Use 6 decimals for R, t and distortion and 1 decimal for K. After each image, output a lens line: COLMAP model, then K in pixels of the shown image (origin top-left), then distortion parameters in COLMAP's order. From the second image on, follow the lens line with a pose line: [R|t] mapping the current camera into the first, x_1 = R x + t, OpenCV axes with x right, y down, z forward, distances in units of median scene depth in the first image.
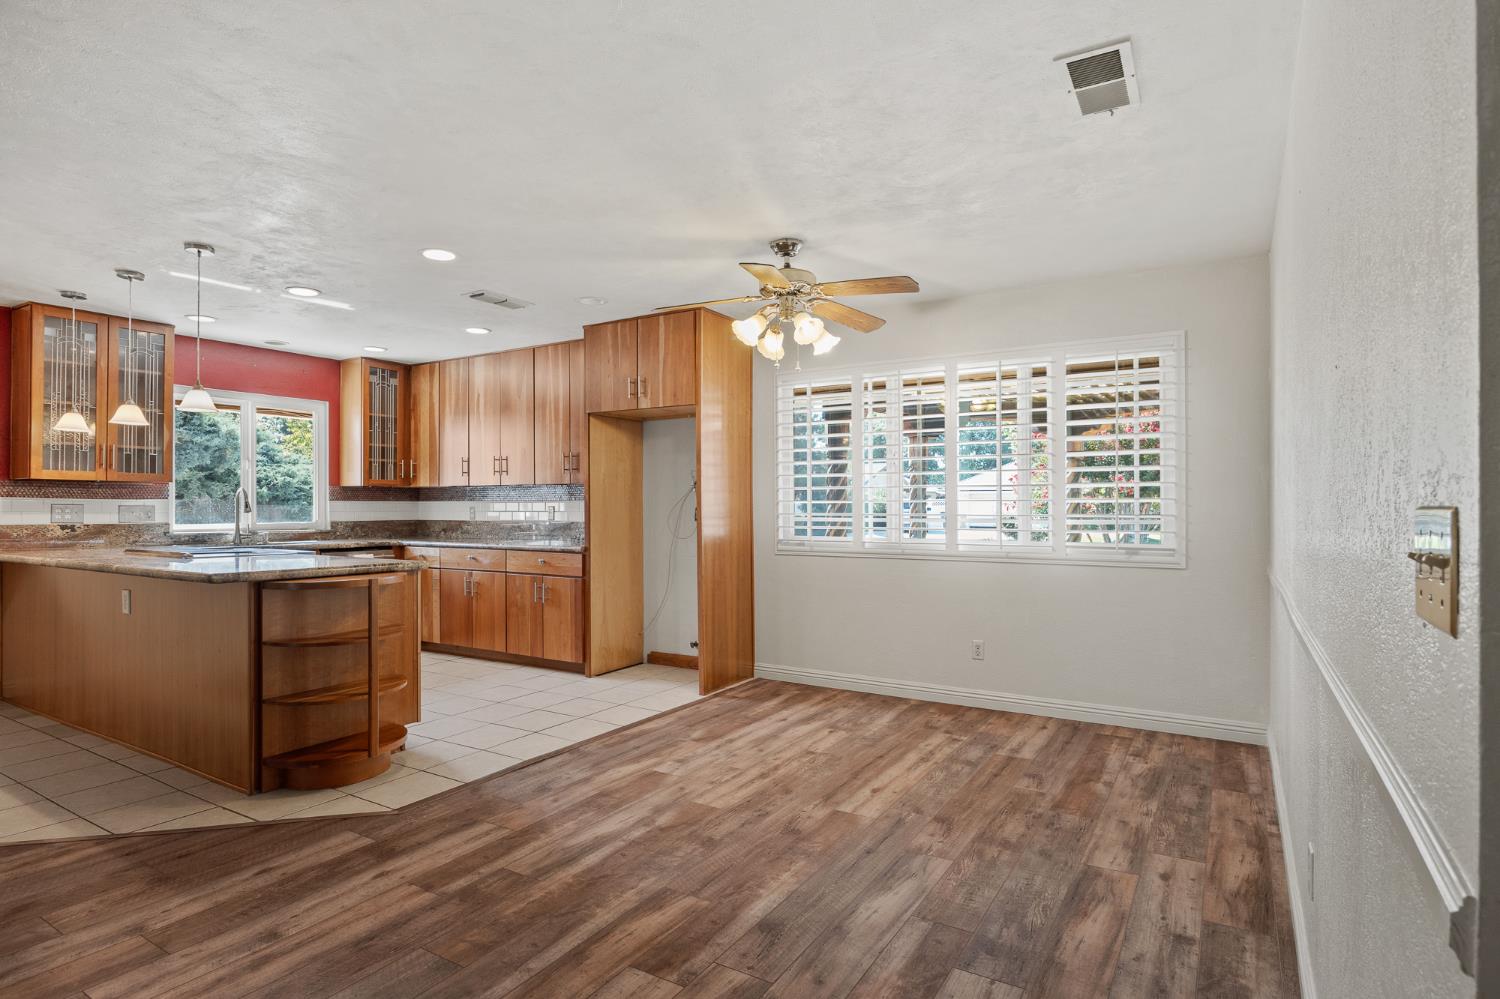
lens RADIAL K [[790.9, 0, 750.0], [0, 790.9, 499.5], [0, 0, 1]] dist [-0.003819, -0.000227]
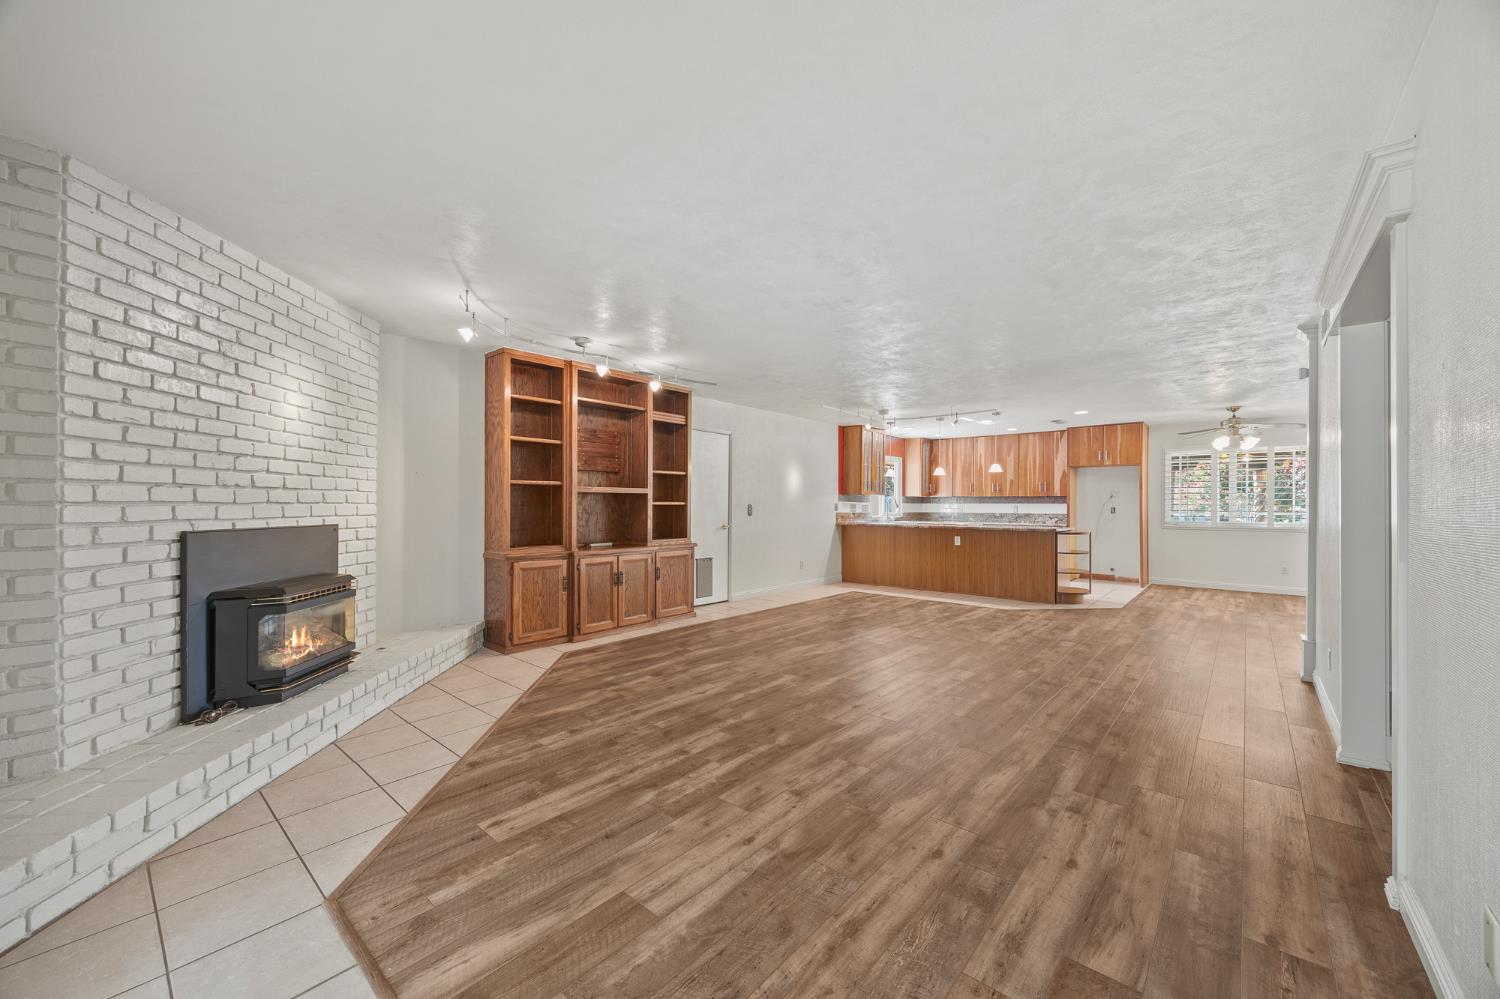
lens RADIAL K [[572.6, 0, 752.8], [0, 572.6, 507.7], [0, 0, 1]] dist [-0.002684, -0.000241]
pose [[0.988165, 0.006521, -0.153256, -0.851713], [-0.004695, 0.999914, 0.012272, -0.004146], [0.153322, -0.011408, 0.988110, -0.770539]]
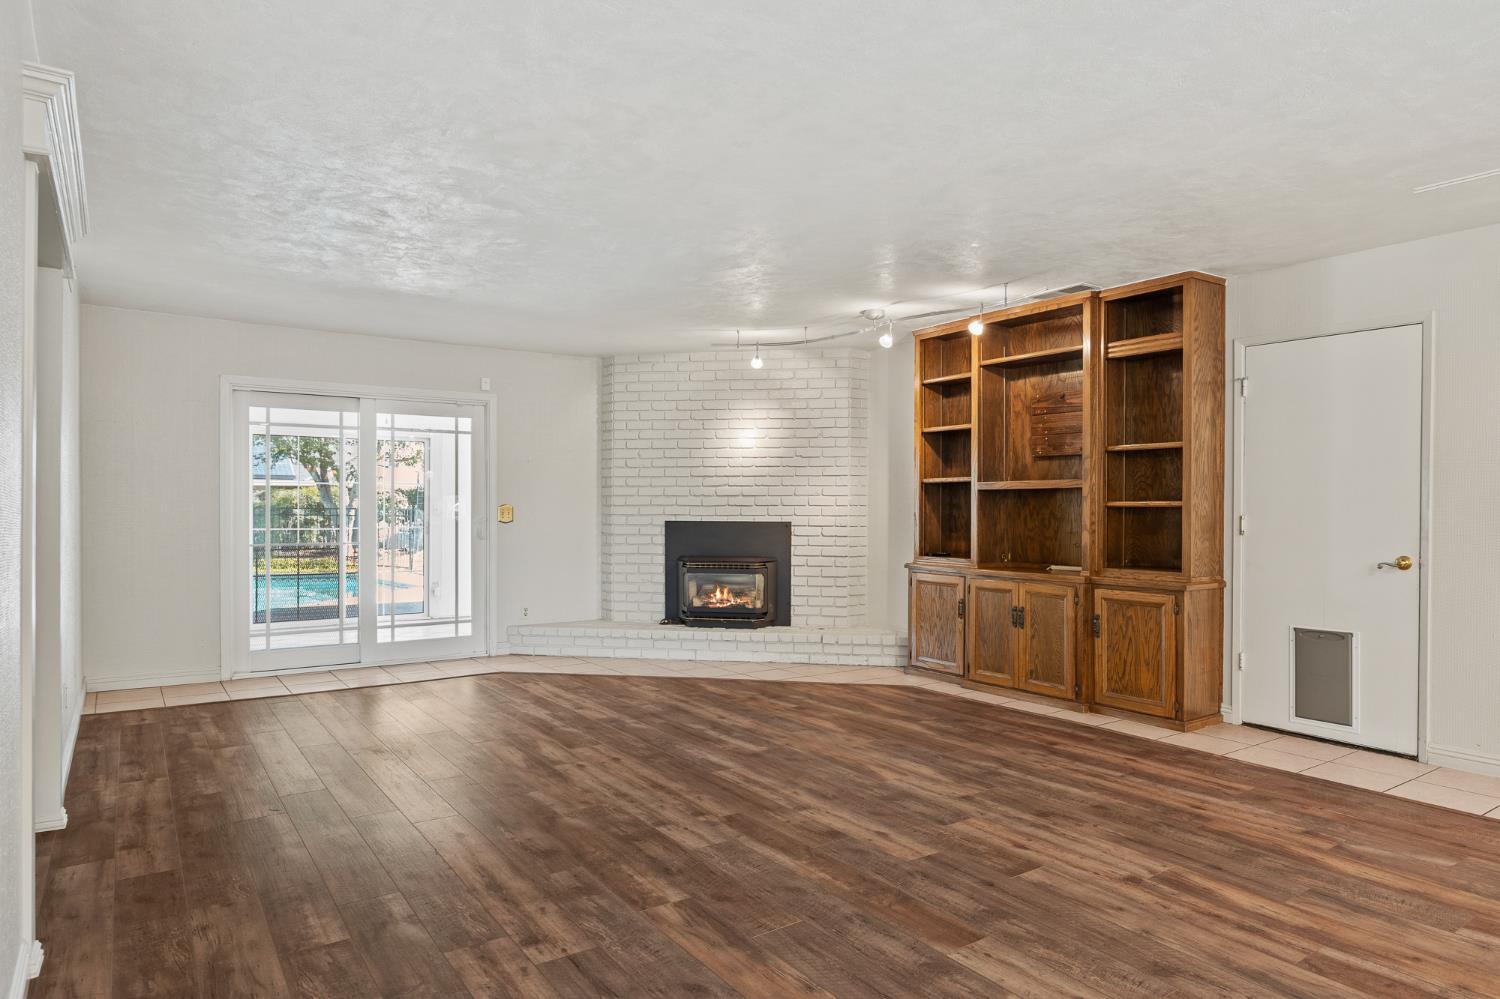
lens RADIAL K [[901.3, 0, 748.3], [0, 901.3, 513.8], [0, 0, 1]] dist [-0.006117, -0.000615]
pose [[-0.395837, 0.009302, -0.918274, -0.170746], [0.005438, 0.999955, 0.007785, 0.002540], [0.918305, -0.001912, -0.395870, 0.268710]]
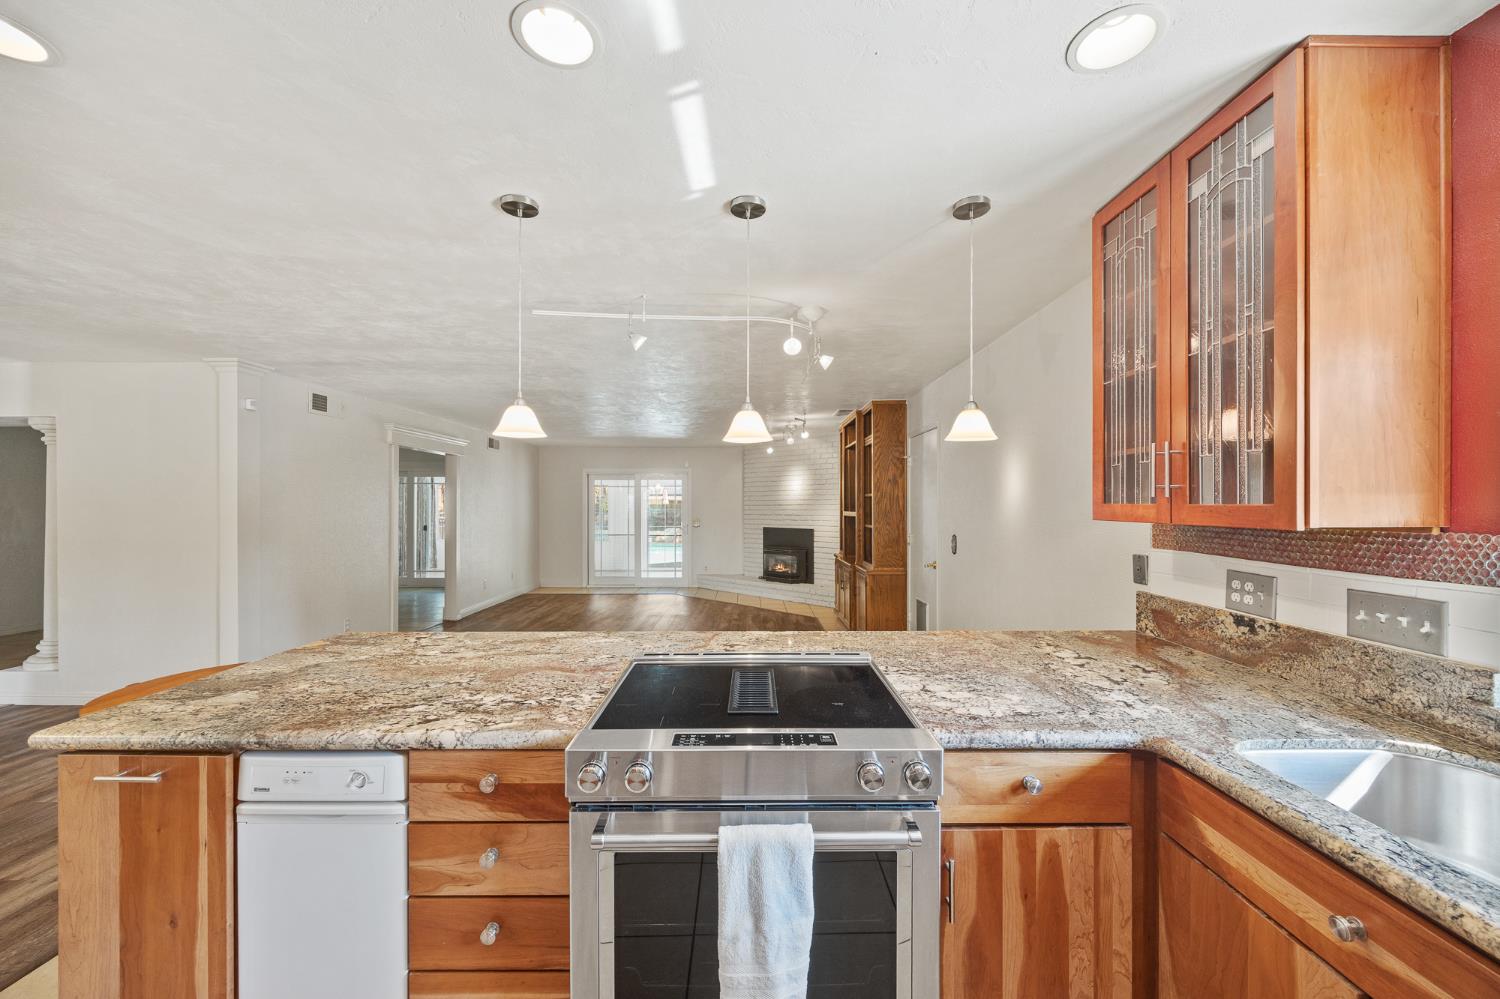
lens RADIAL K [[572.6, 0, 752.8], [0, 572.6, 507.7], [0, 0, 1]] dist [-0.002684, -0.000241]
pose [[-0.843930, 0.003762, -0.536440, -0.413591], [0.006294, 0.999976, -0.002888, -0.031486], [0.536416, -0.005814, -0.843934, 1.064855]]
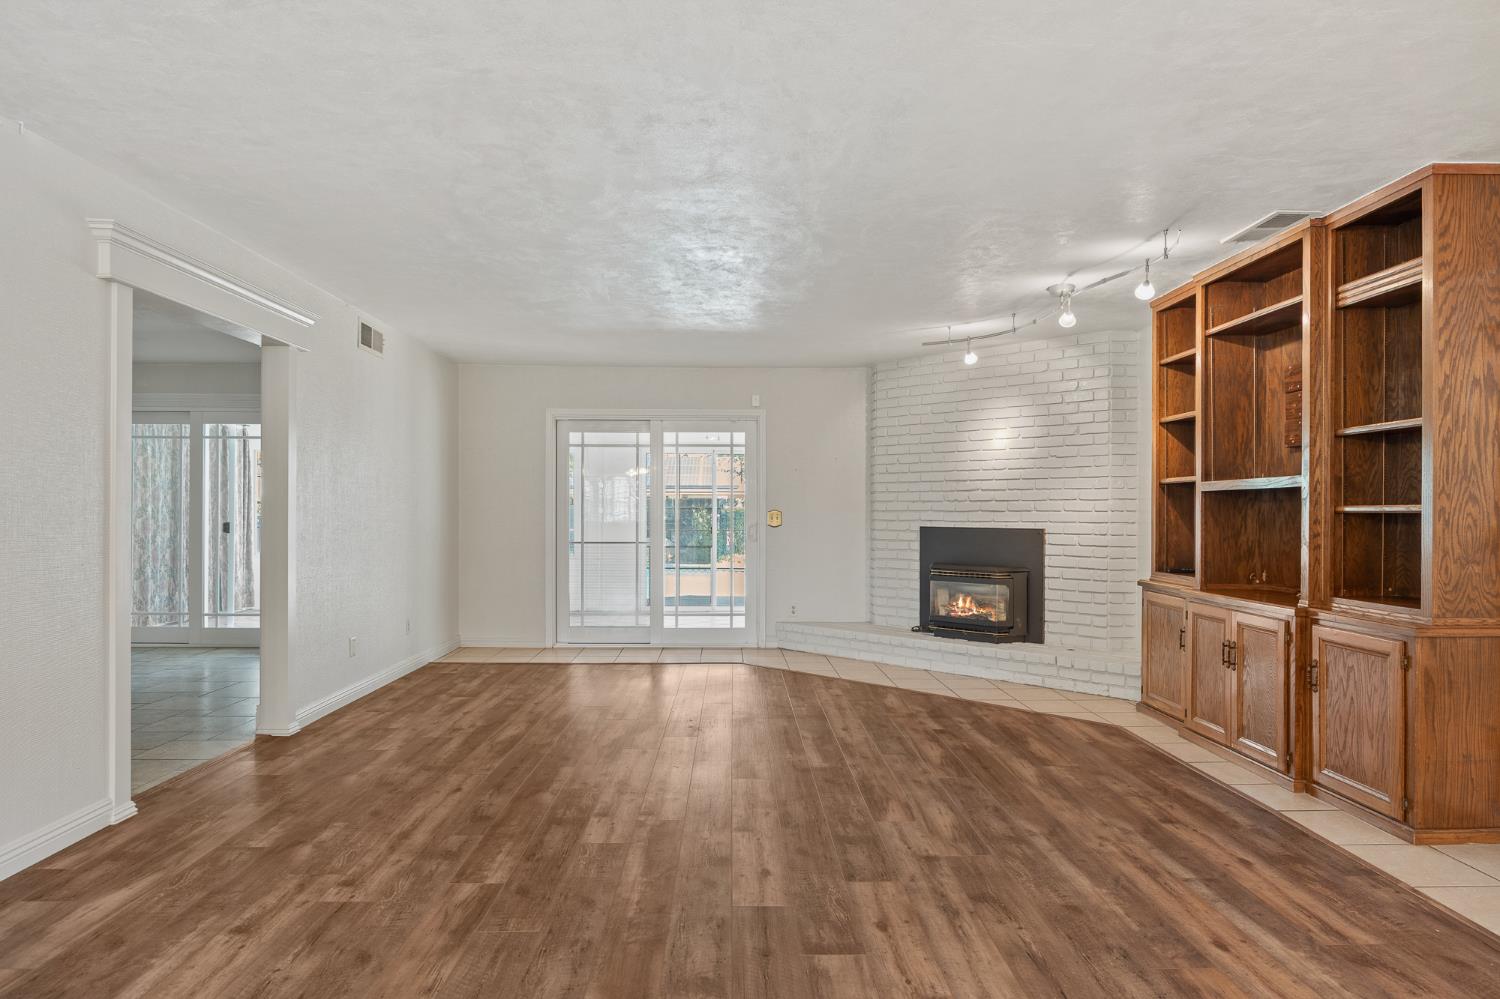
lens RADIAL K [[852.0, 0, 753.6], [0, 852.0, 515.6], [0, 0, 1]] dist [-0.008152, -0.001052]
pose [[-0.833812, 0.002693, -0.552041, -0.464913], [0.002677, 0.999996, 0.000835, 0.004996], [0.552041, -0.000782, -0.833816, 0.535441]]
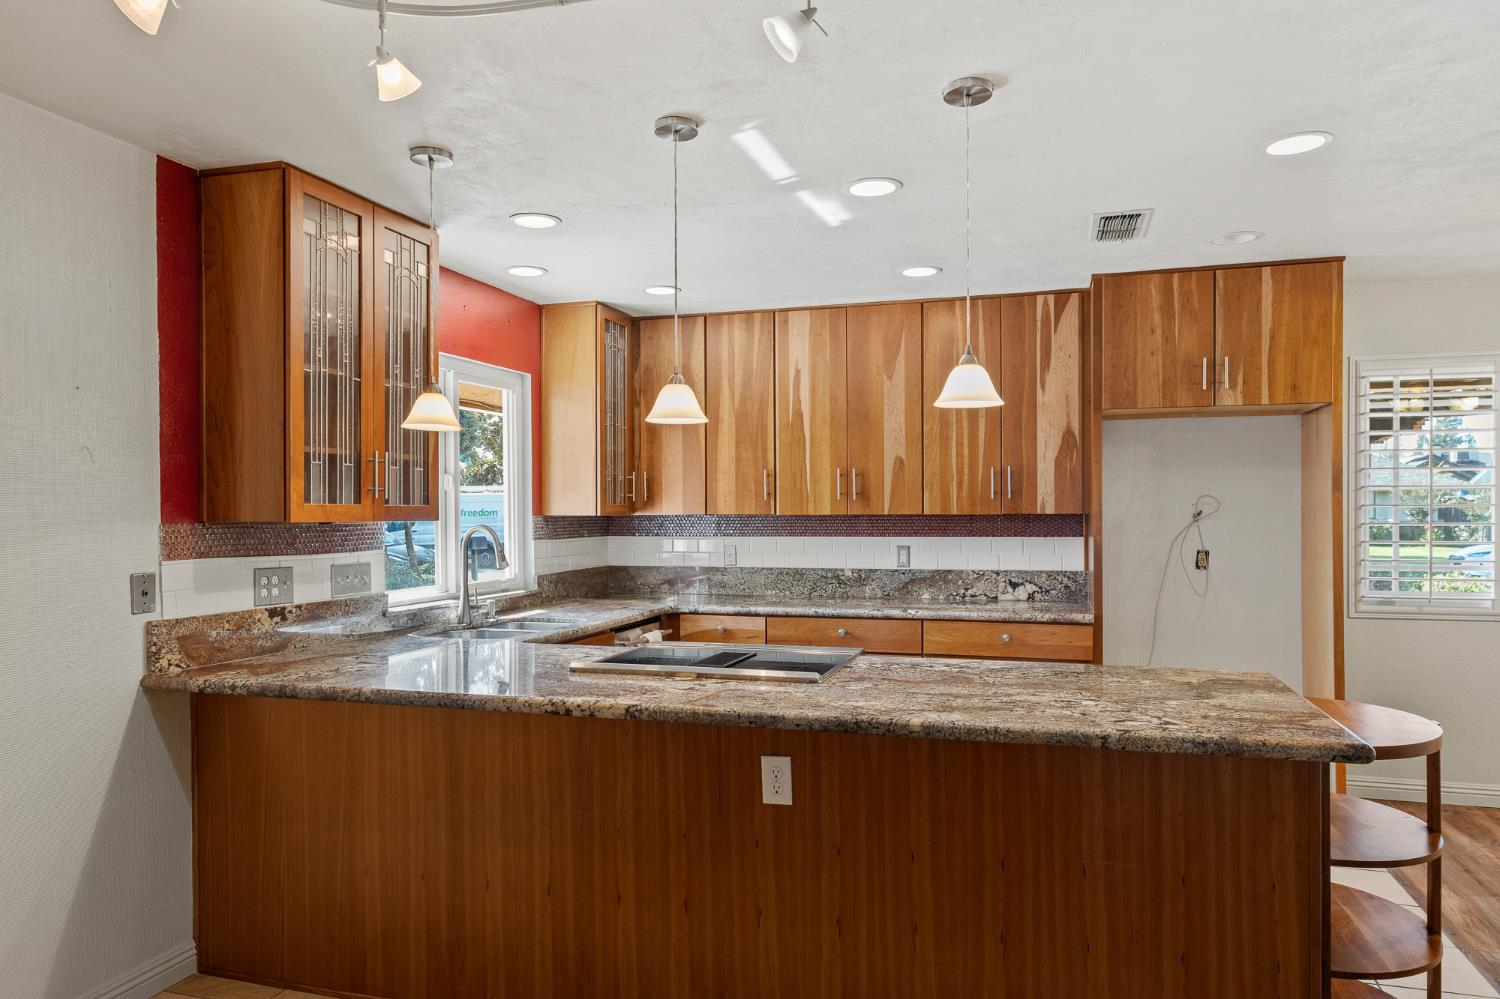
lens RADIAL K [[1001.1, 0, 749.9], [0, 1001.1, 507.2], [0, 0, 1]] dist [-0.000061, -0.001817]
pose [[0.965565, -0.003571, 0.260138, -0.695956], [0.001942, 0.999977, 0.006520, -0.034488], [-0.260155, -0.005790, 0.965550, 0.279710]]
